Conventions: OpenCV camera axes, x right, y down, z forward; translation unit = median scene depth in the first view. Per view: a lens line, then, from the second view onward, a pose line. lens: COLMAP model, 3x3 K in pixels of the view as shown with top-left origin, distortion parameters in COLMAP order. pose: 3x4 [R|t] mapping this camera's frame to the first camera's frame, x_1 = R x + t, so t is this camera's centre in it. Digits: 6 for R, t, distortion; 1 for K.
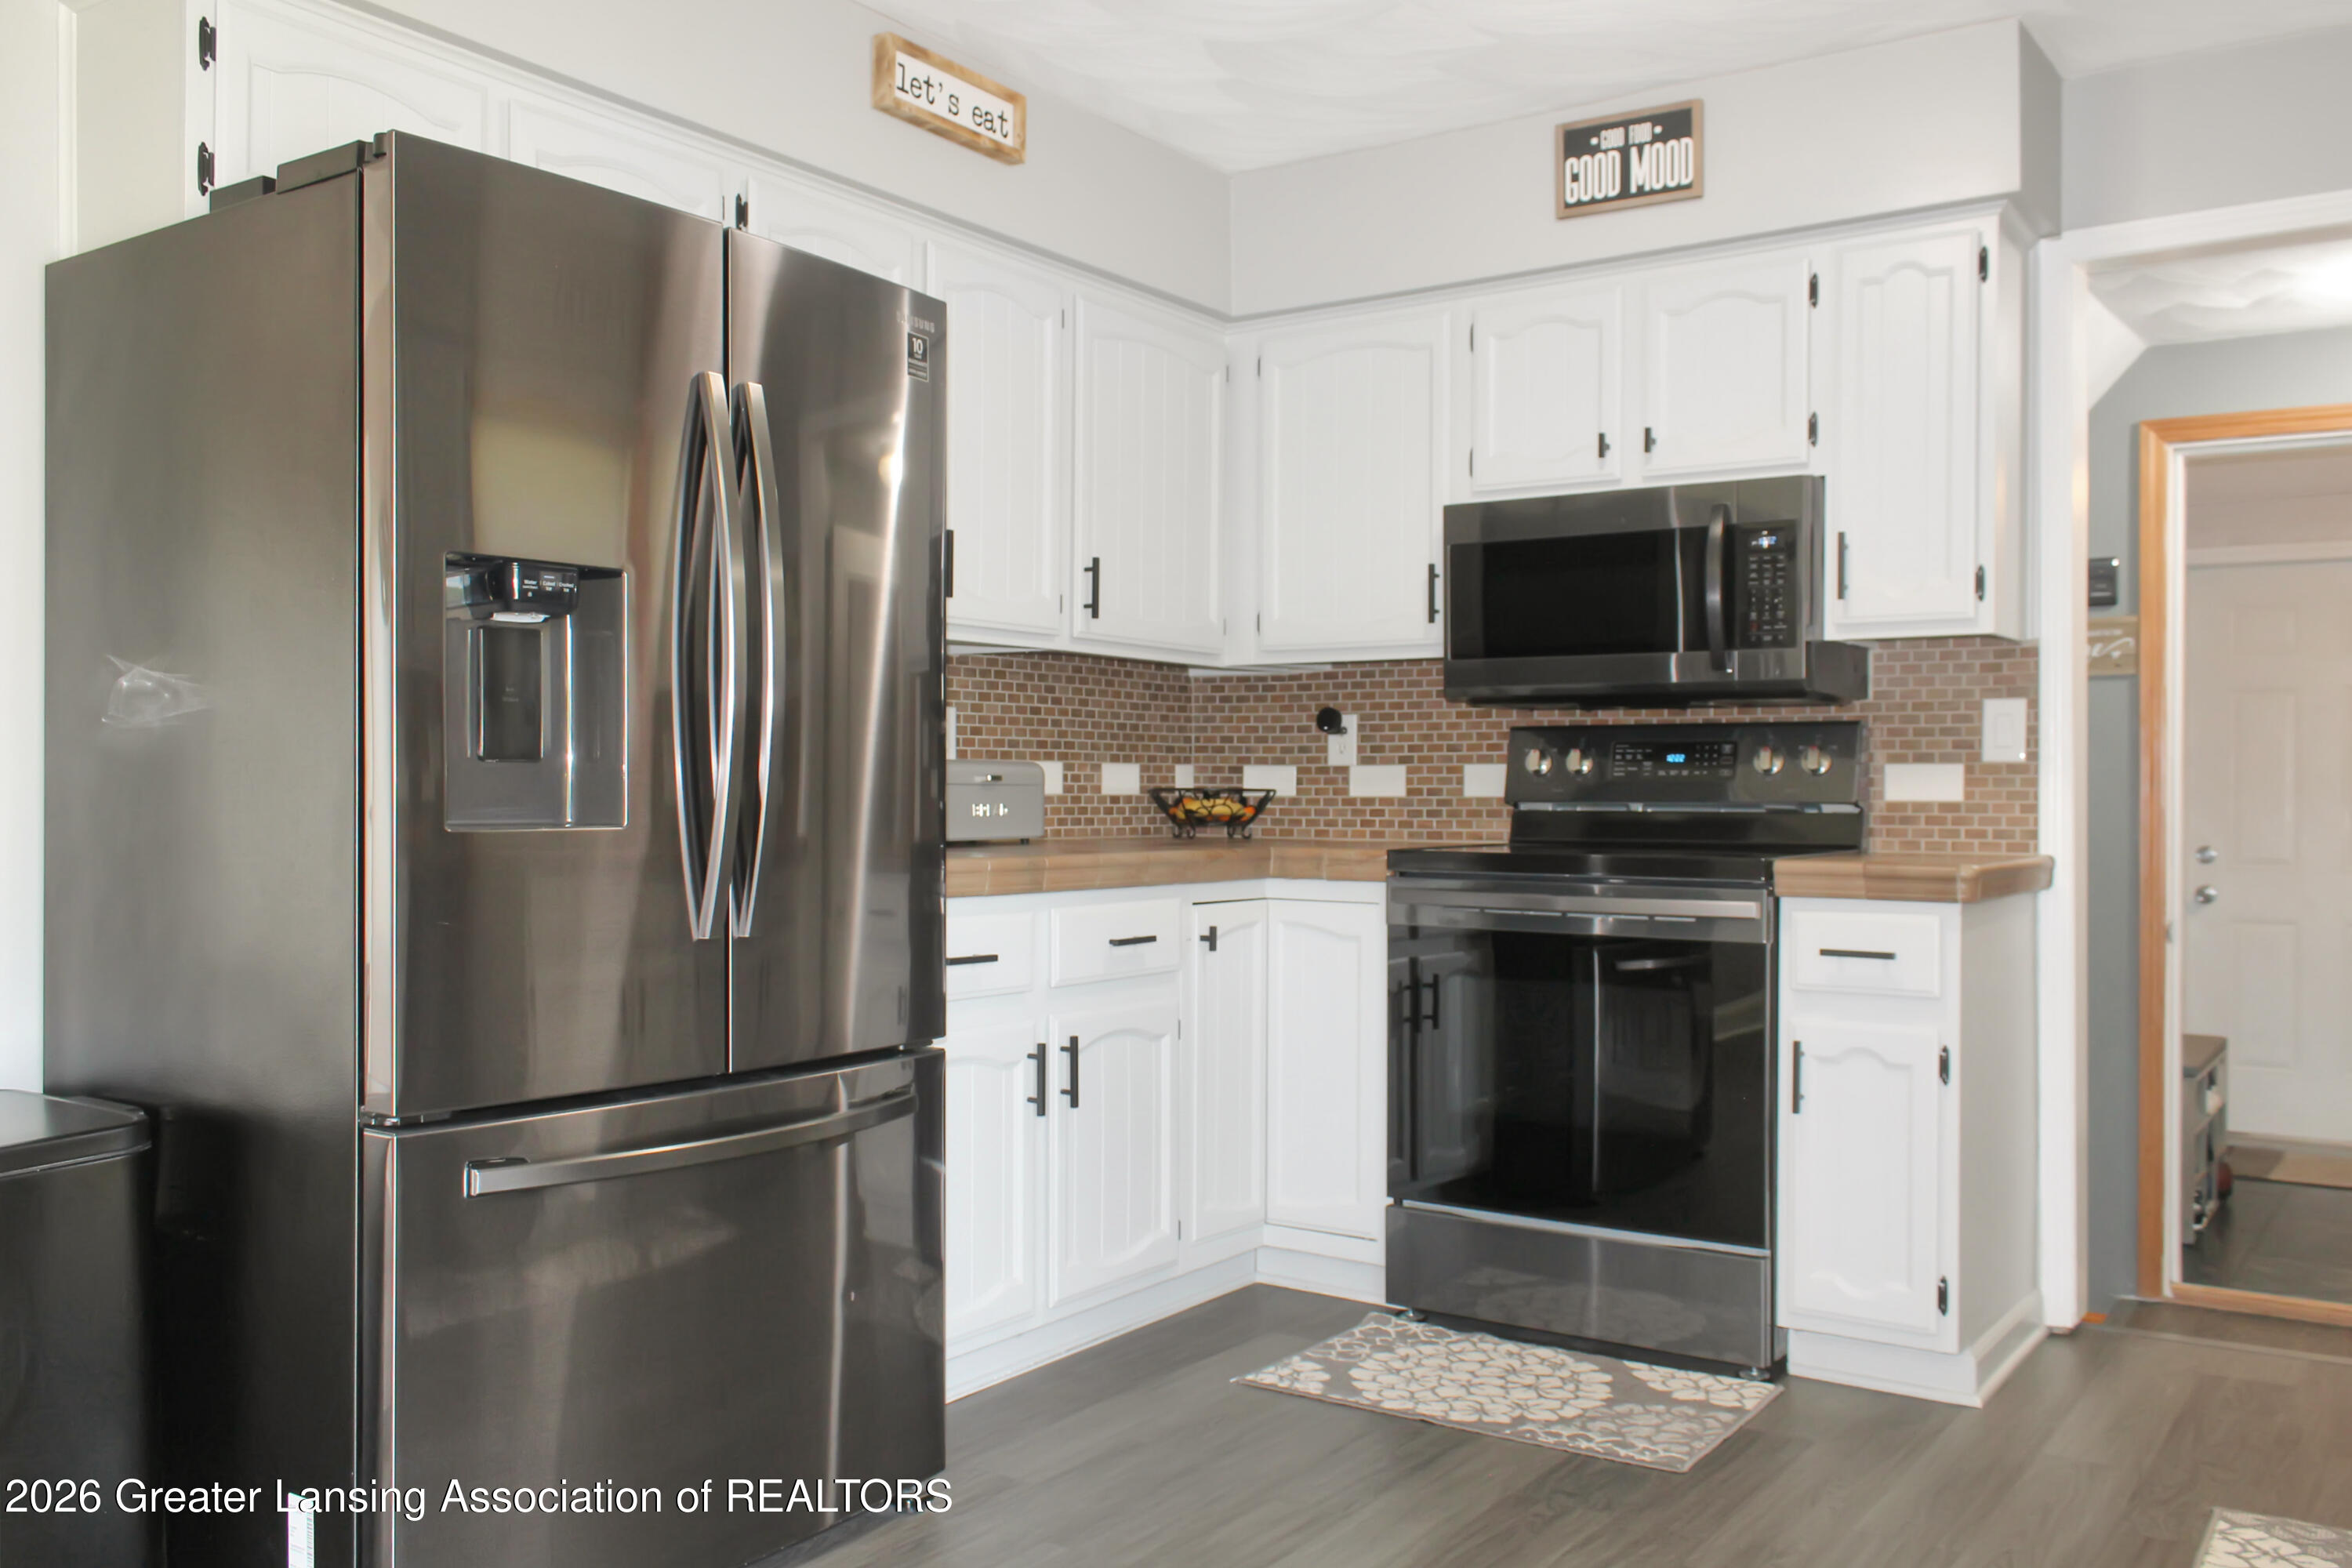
lens RADIAL K [[1920.4, 0, 1257.9], [0, 1920.4, 816.0], [0, 0, 1]] dist [0.017467, -0.019815]
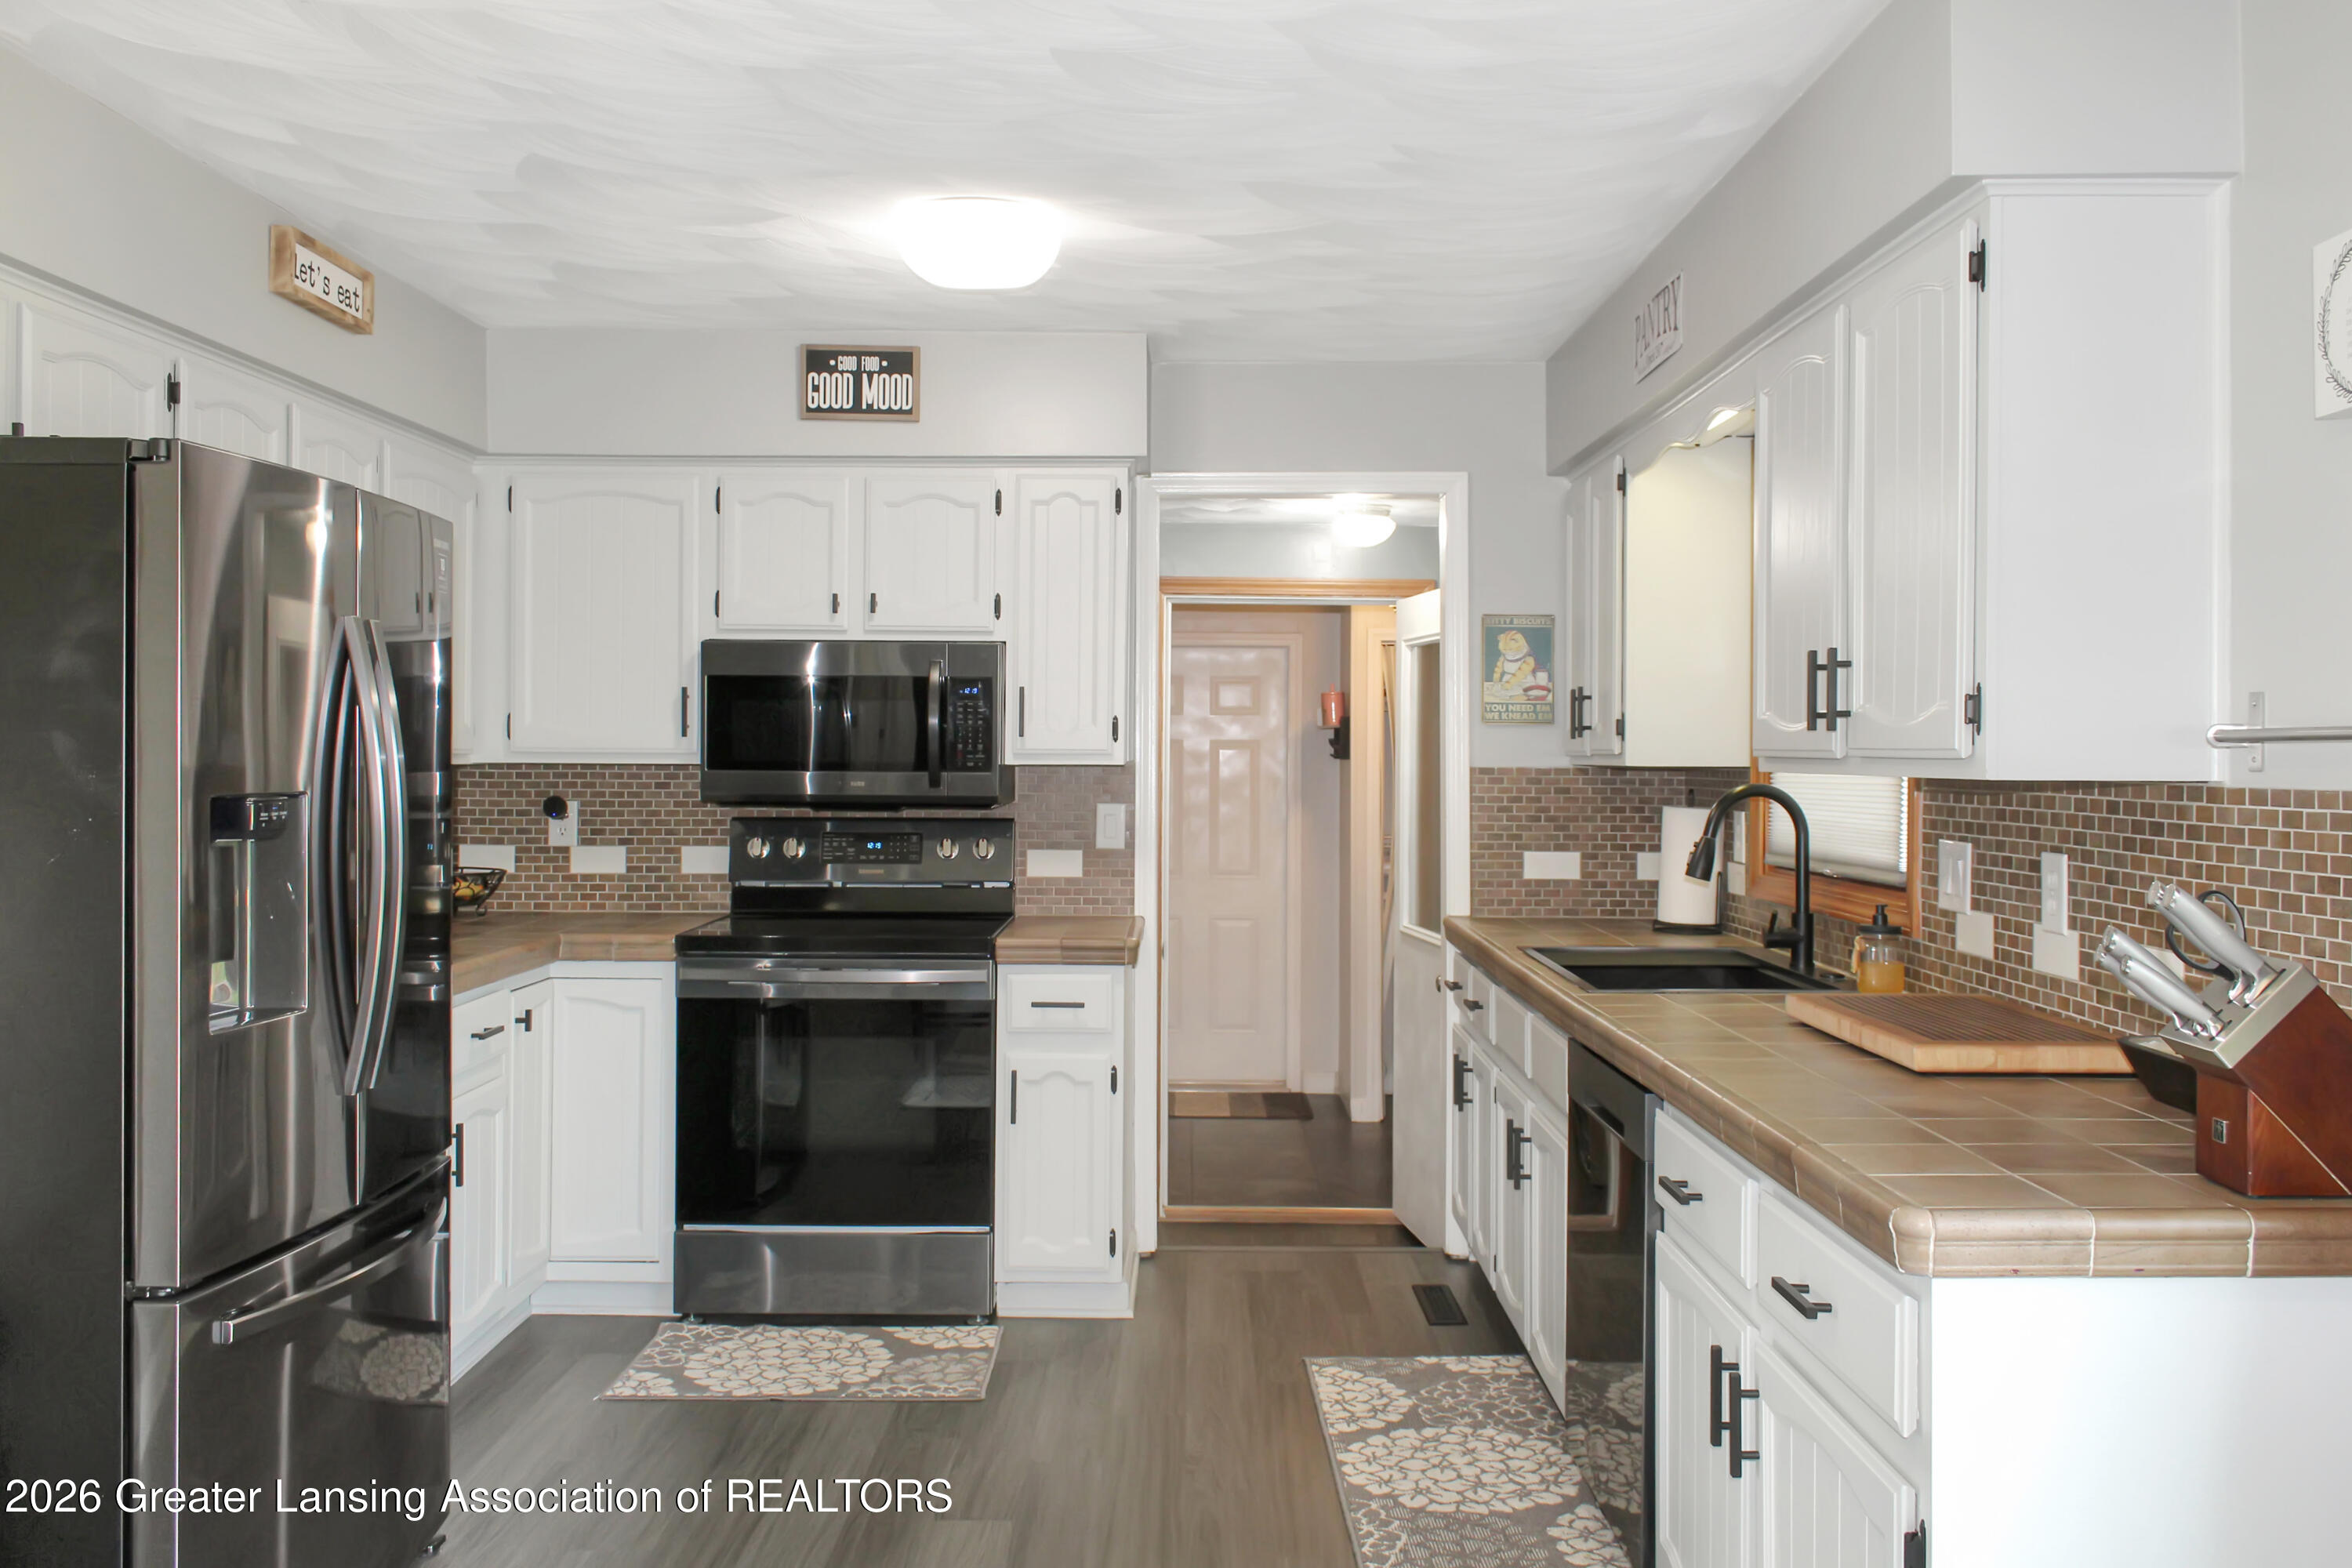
lens RADIAL K [[1920.4, 0, 1177.5], [0, 1920.4, 767.1], [0, 0, 1]] dist [0.017467, -0.019815]
pose [[0.830033, -0.001515, 0.557712, -0.342360], [-0.002153, 0.999980, 0.005919, -0.095371], [-0.557710, -0.006114, 0.830014, -0.171529]]
